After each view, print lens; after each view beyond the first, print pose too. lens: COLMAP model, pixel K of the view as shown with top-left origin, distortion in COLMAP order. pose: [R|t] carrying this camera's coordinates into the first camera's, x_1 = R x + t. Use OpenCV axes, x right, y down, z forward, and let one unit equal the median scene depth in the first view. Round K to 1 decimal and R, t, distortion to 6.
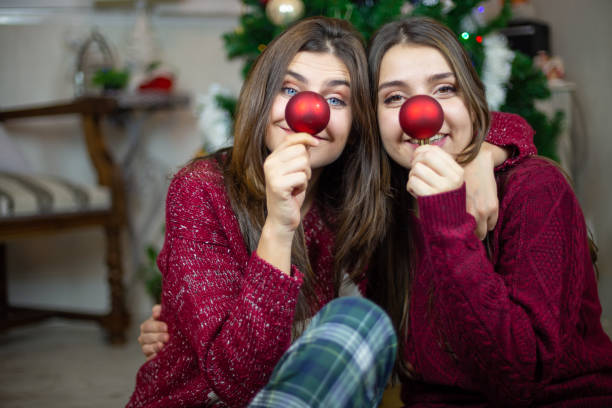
lens RADIAL K [[468.0, 0, 306.0], [0, 468.0, 204.0], [0, 0, 1]] dist [0.000734, -0.000993]
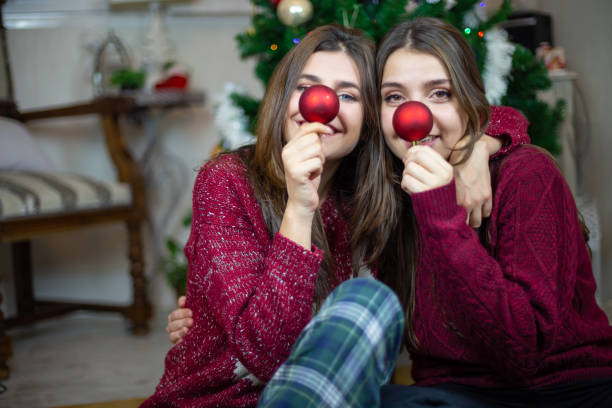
lens RADIAL K [[774.5, 0, 325.7], [0, 774.5, 203.1], [0, 0, 1]] dist [-0.012427, 0.009999]
pose [[0.999711, -0.023784, -0.003448, 0.022202], [0.023785, 0.999717, 0.000123, 0.019761], [0.003444, -0.000205, 0.999994, -0.791865]]
